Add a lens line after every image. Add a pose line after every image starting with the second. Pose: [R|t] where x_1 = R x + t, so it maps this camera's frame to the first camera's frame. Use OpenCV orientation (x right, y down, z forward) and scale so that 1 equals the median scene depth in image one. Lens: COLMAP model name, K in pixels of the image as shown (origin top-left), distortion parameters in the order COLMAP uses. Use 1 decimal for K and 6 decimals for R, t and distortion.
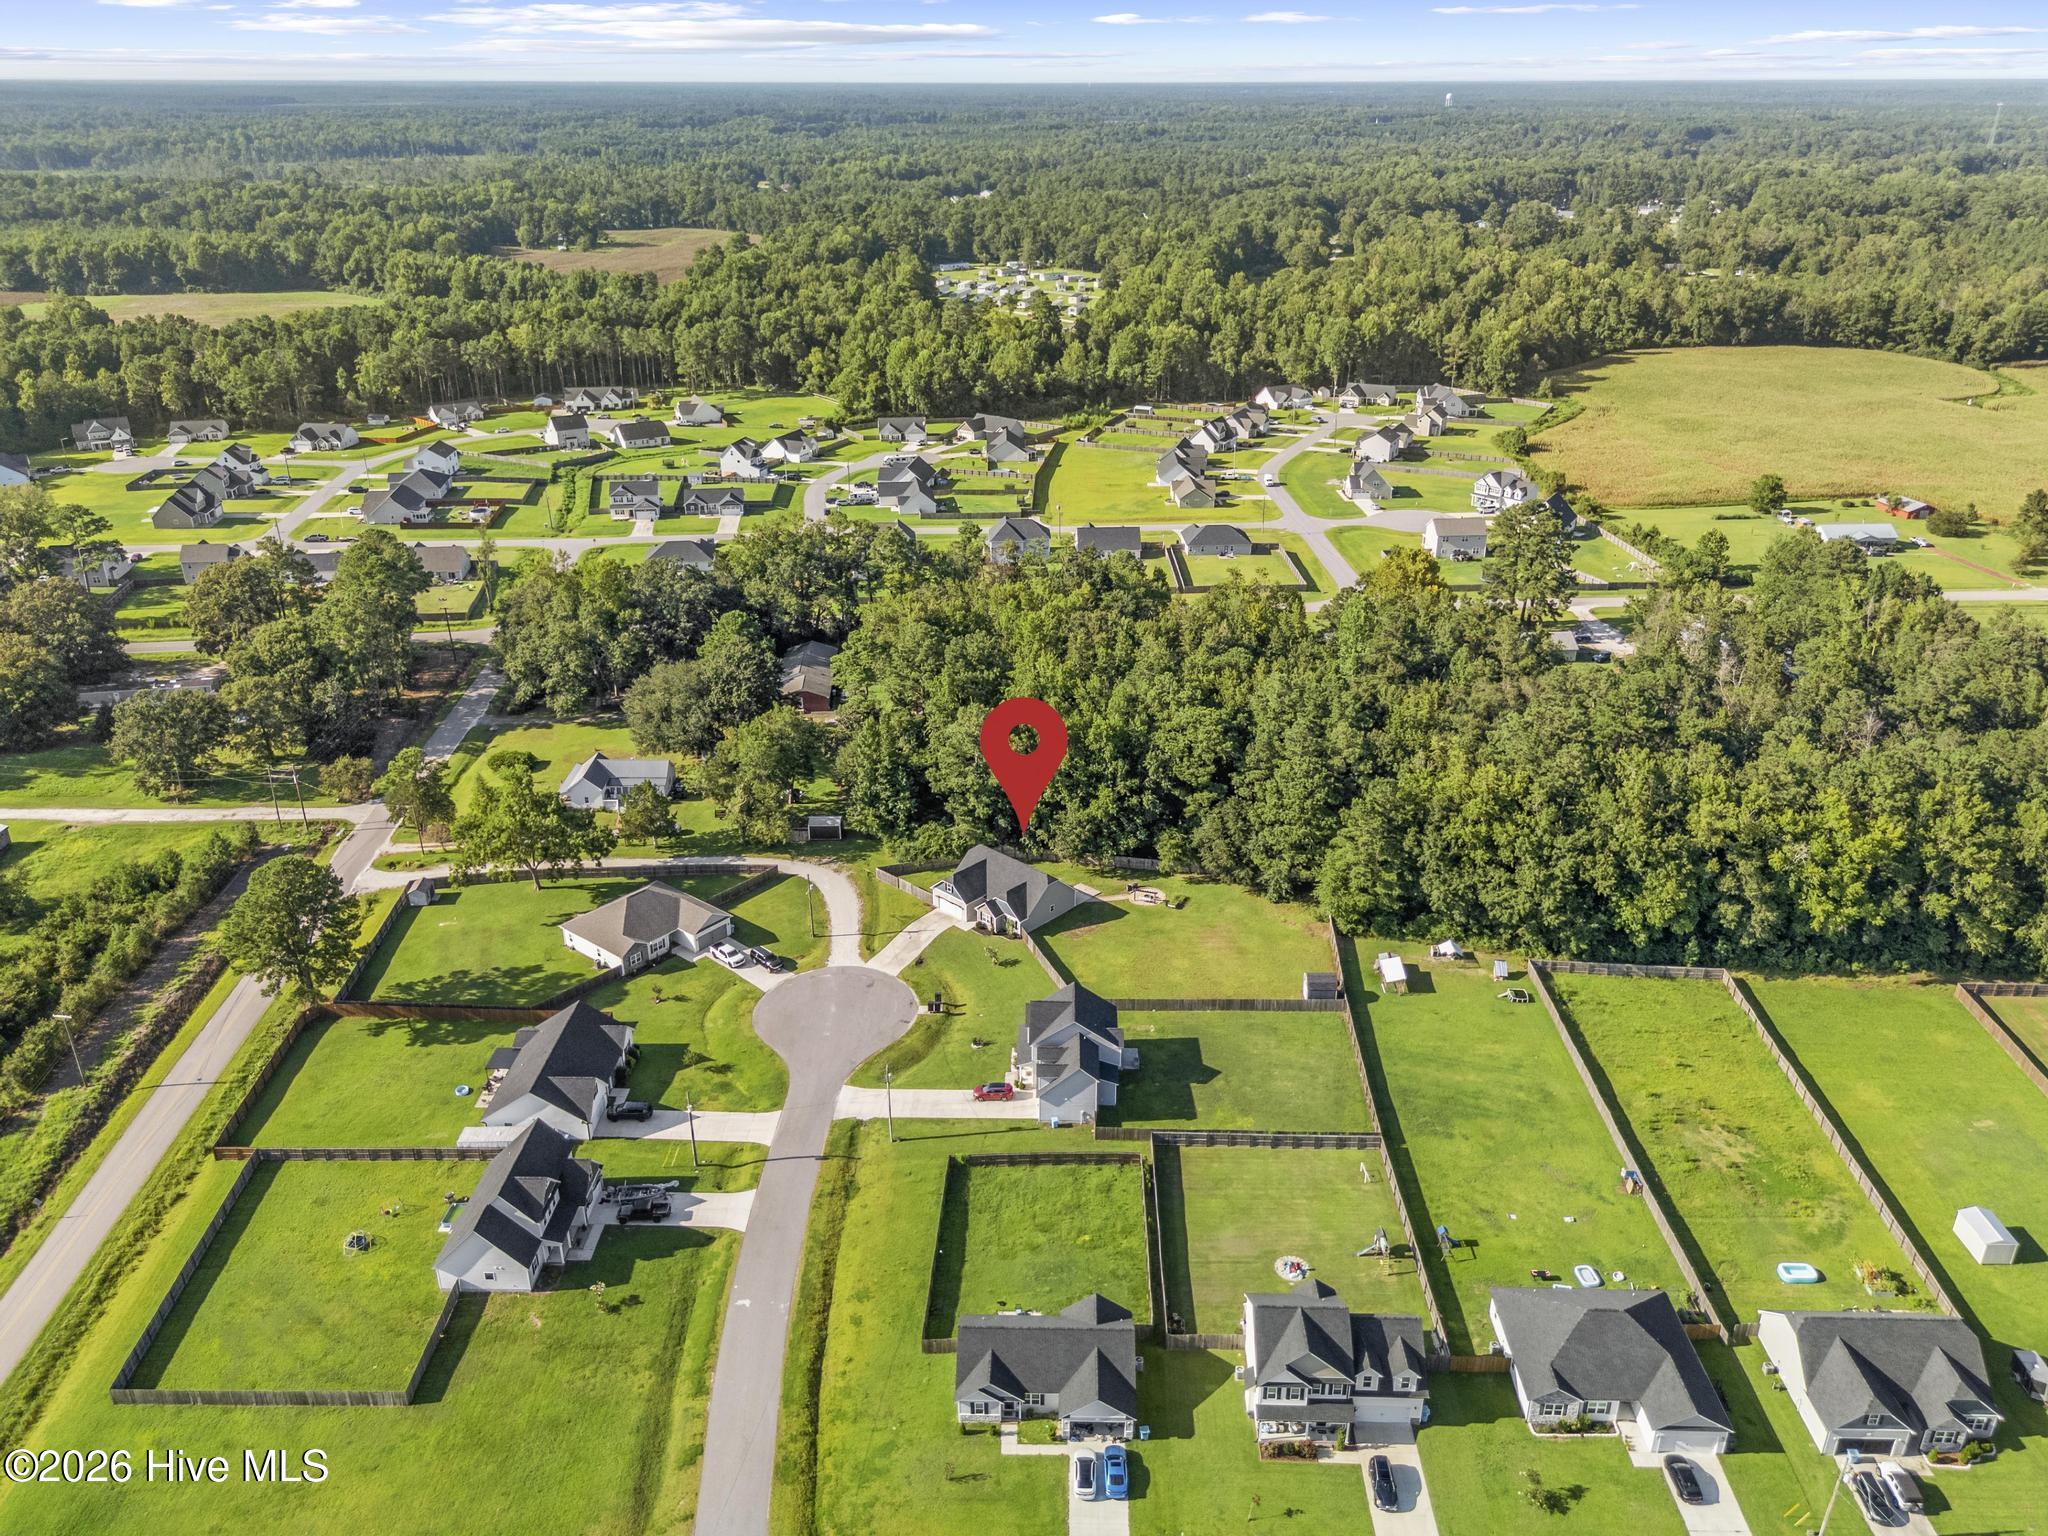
lens RADIAL K [[1513.6, 0, 1024.0], [0, 1513.6, 768.0], [0, 0, 1]] dist [0.064214, -0.072469]
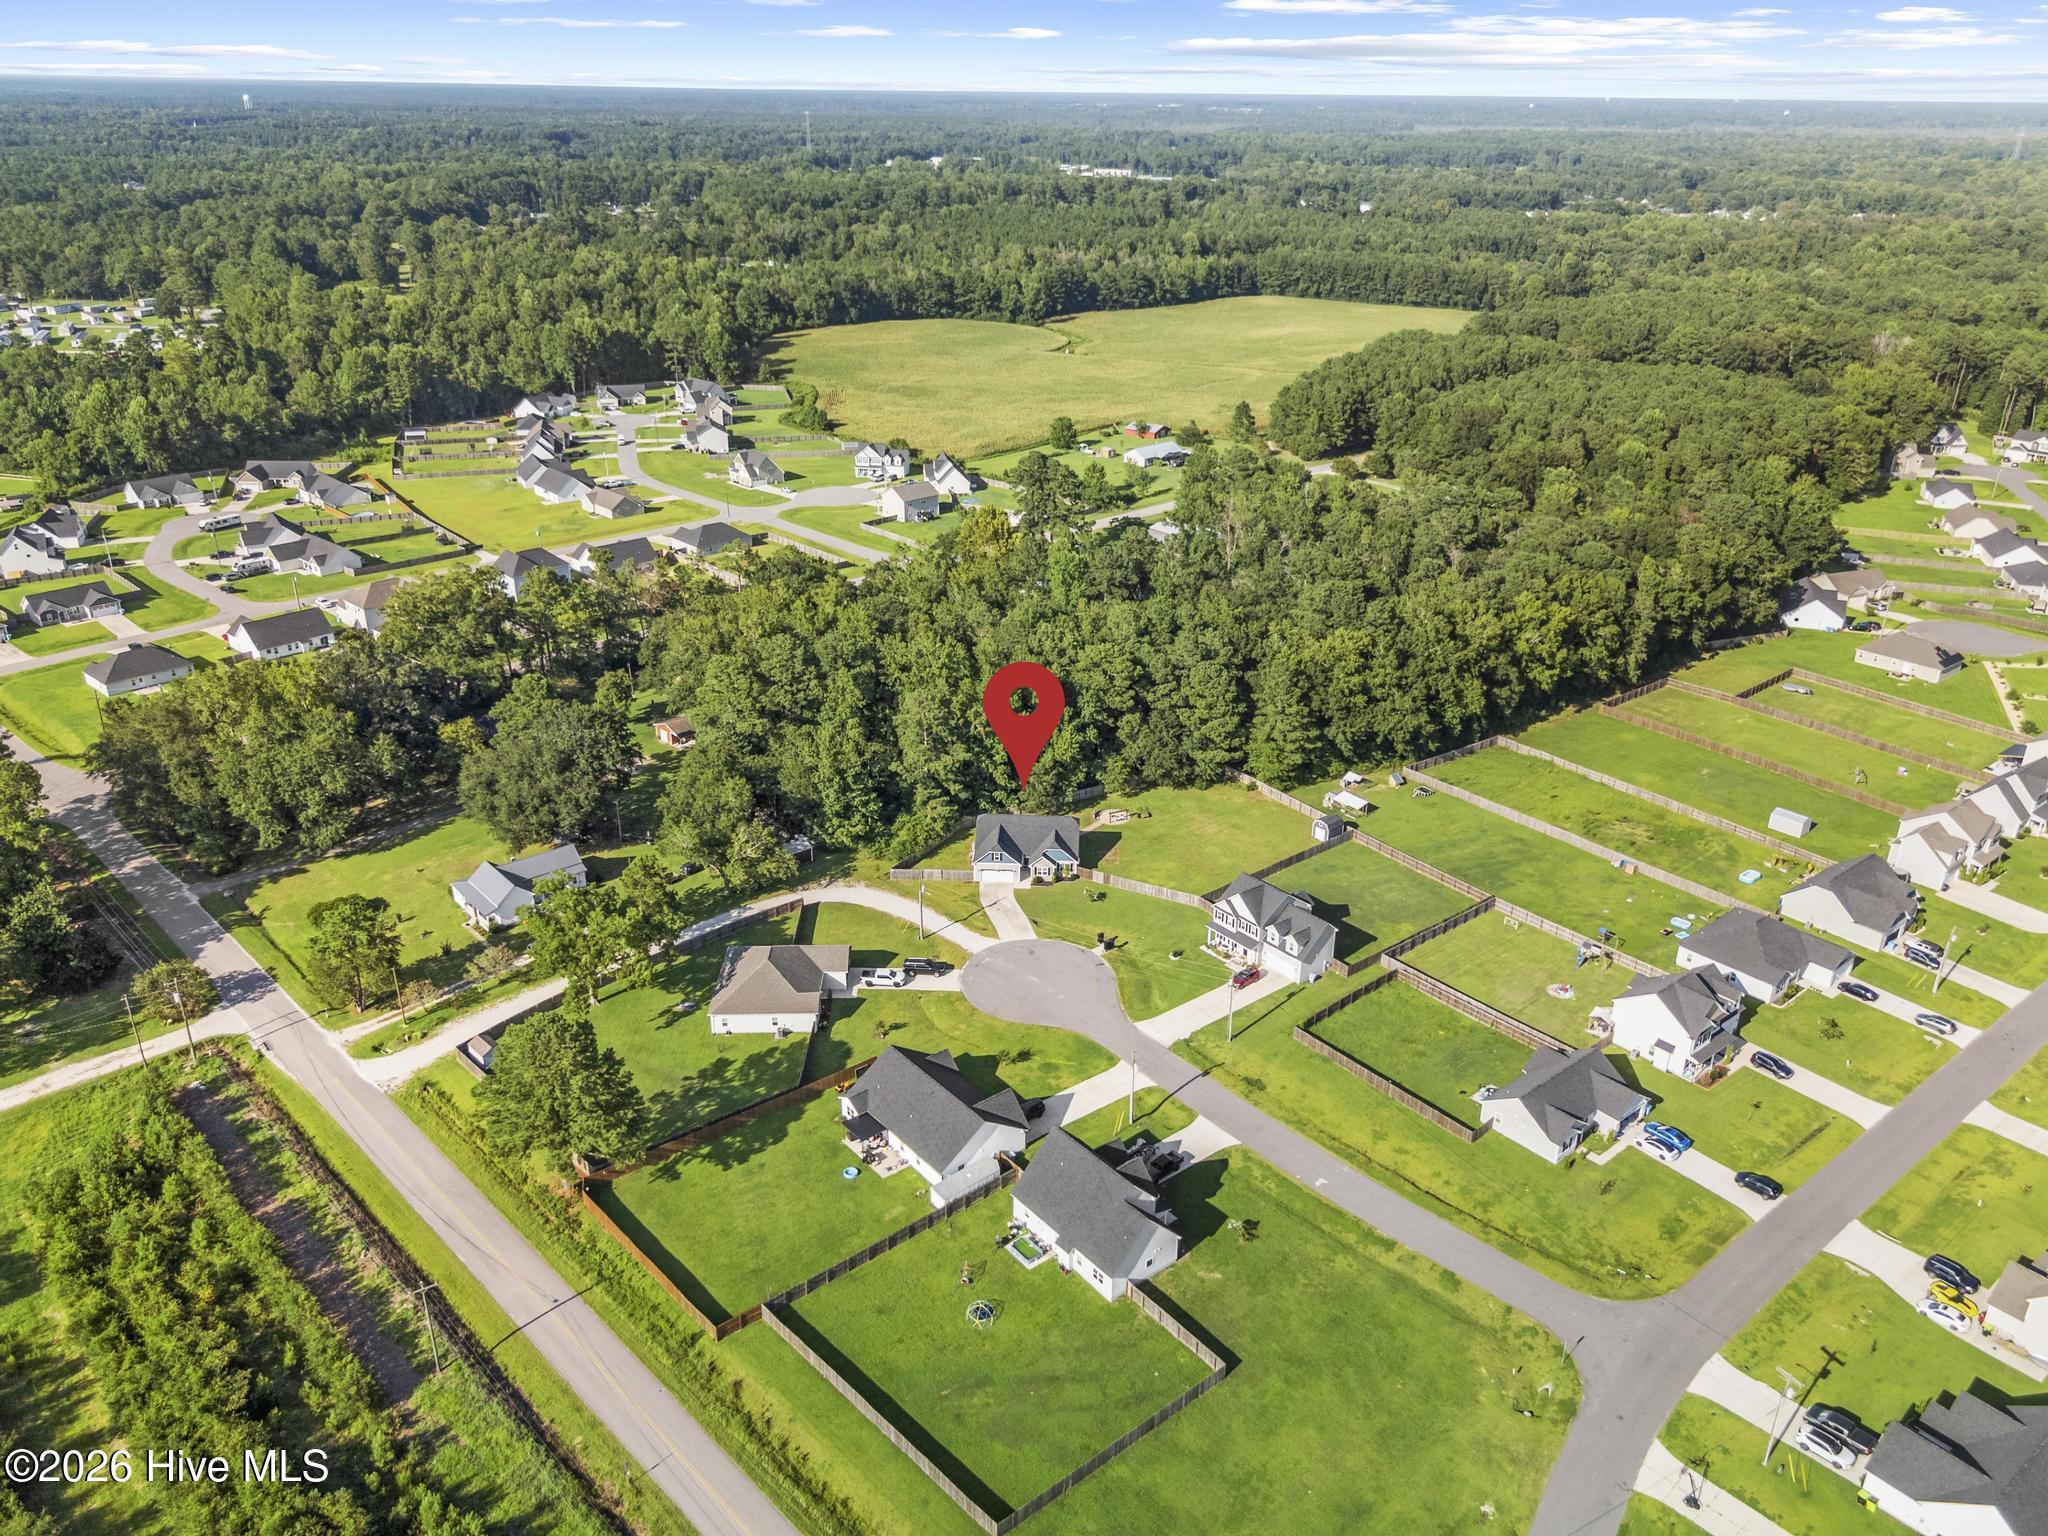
lens RADIAL K [[1513.6, 0, 1024.0], [0, 1513.6, 768.0], [0, 0, 1]] dist [0.064214, -0.072469]
pose [[0.759254, -0.257677, 0.597609, -0.590230], [0.259027, 0.962058, 0.085729, -0.059312], [-0.597025, 0.089707, 0.797191, 0.132705]]
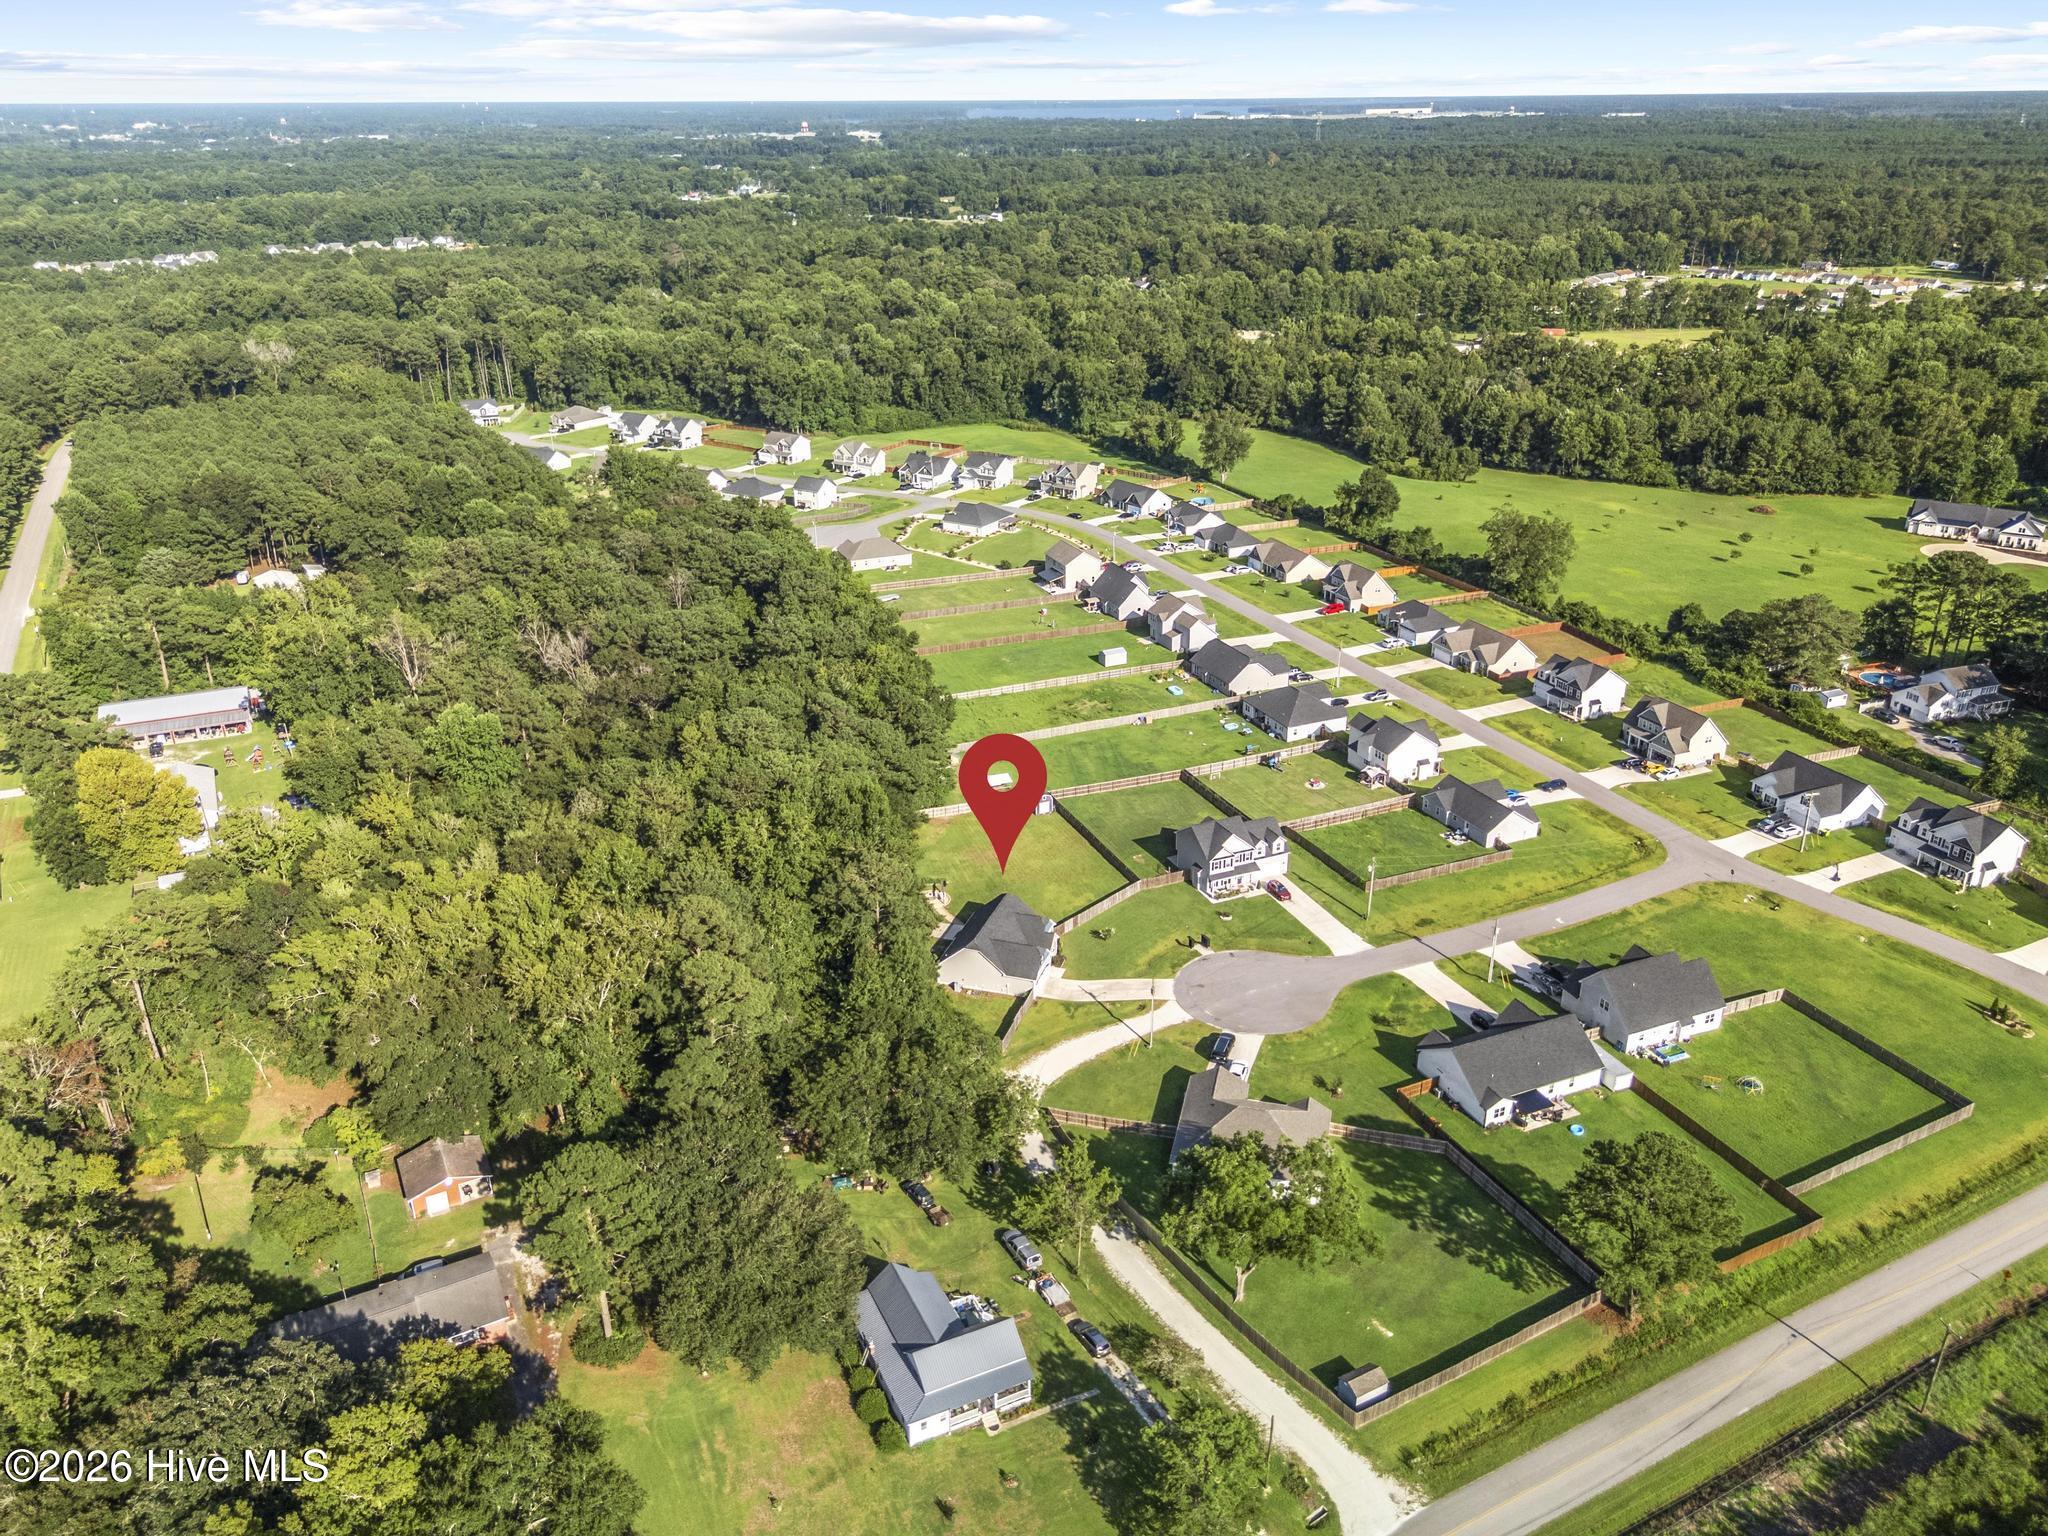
lens RADIAL K [[1503.9, 0, 1021.3], [0, 1503.9, 799.4], [0, 0, 1]] dist [0.081861, -0.105823]
pose [[-0.428969, -0.375210, 0.821707, -0.711207], [0.378890, 0.751031, 0.540736, -0.464666], [-0.820017, 0.543296, -0.180005, 1.027178]]
